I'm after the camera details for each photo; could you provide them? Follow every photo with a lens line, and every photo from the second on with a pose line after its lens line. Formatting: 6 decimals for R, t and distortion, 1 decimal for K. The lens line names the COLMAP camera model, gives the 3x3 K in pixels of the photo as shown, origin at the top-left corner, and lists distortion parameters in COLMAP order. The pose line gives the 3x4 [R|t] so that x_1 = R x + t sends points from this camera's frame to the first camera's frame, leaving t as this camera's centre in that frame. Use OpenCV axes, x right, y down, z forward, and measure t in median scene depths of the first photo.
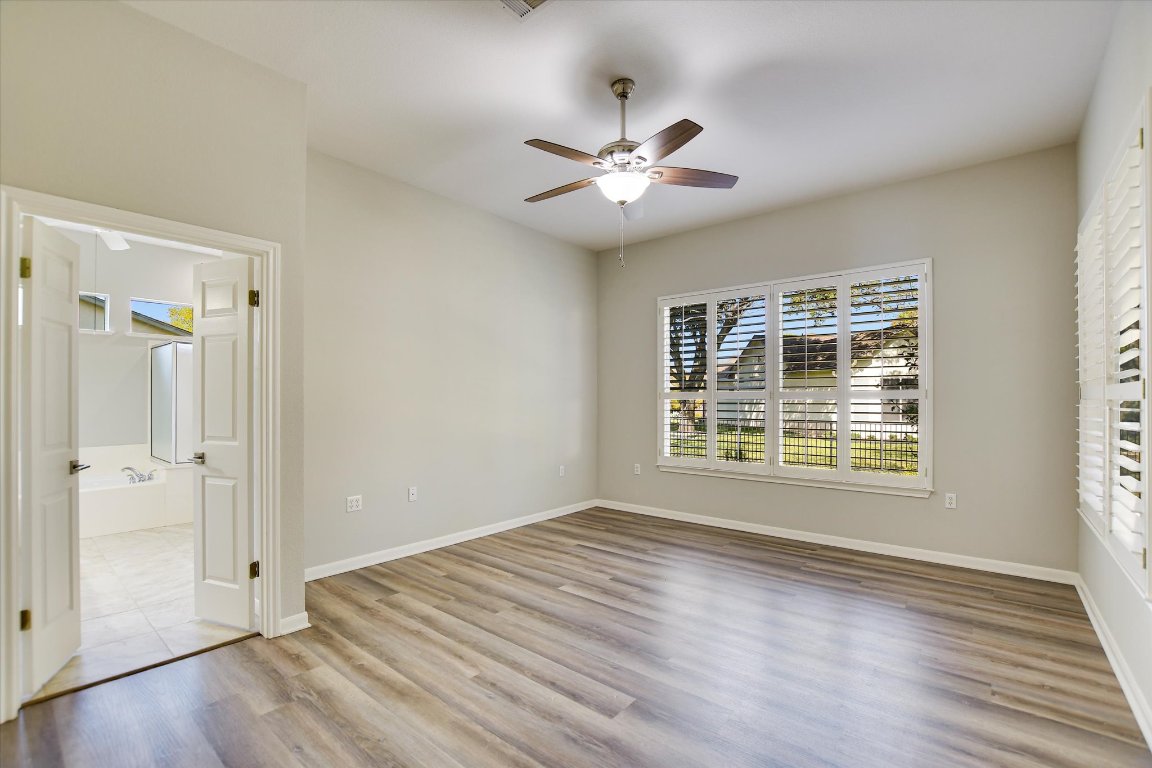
lens RADIAL K [[501.7, 0, 571.5], [0, 501.7, 402.6], [0, 0, 1]] dist [-0.013193, 0.001192]
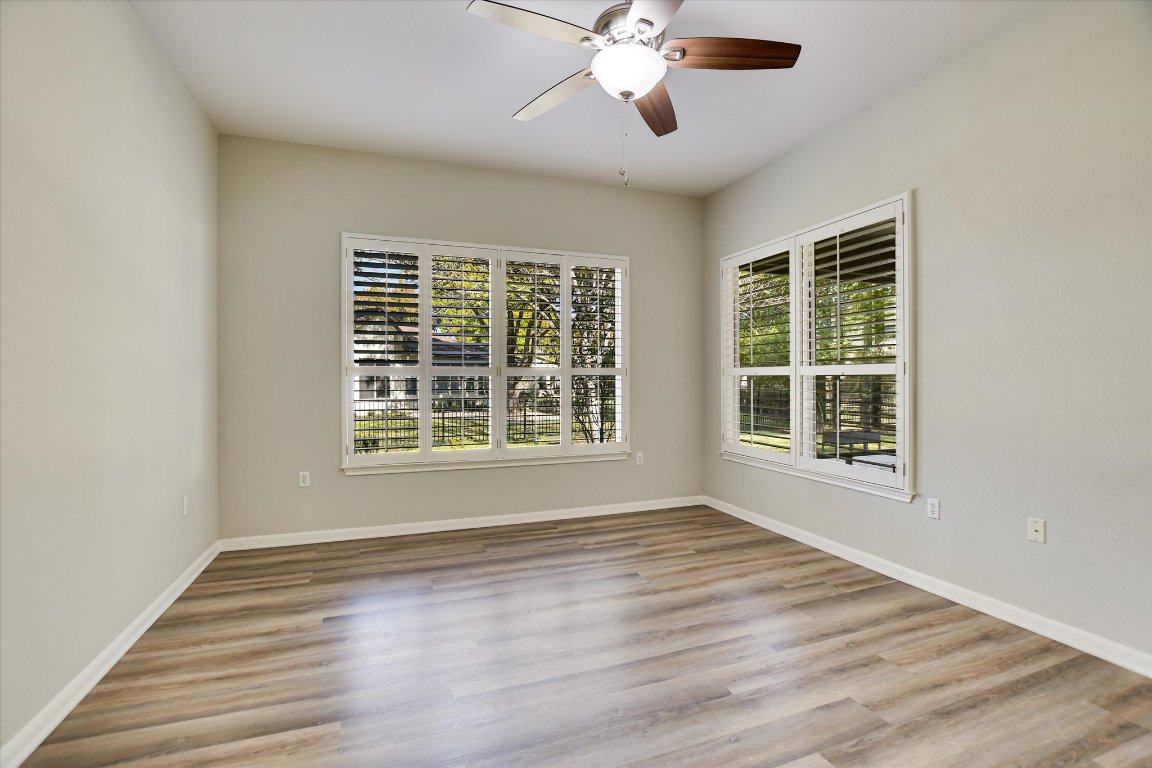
lens RADIAL K [[501.7, 0, 571.5], [0, 501.7, 402.6], [0, 0, 1]] dist [-0.013193, 0.001192]
pose [[0.494978, -0.034543, 0.868219, -0.363119], [0.001669, 0.999245, 0.038805, 0.005009], [-0.868904, -0.017758, 0.494662, 0.479983]]
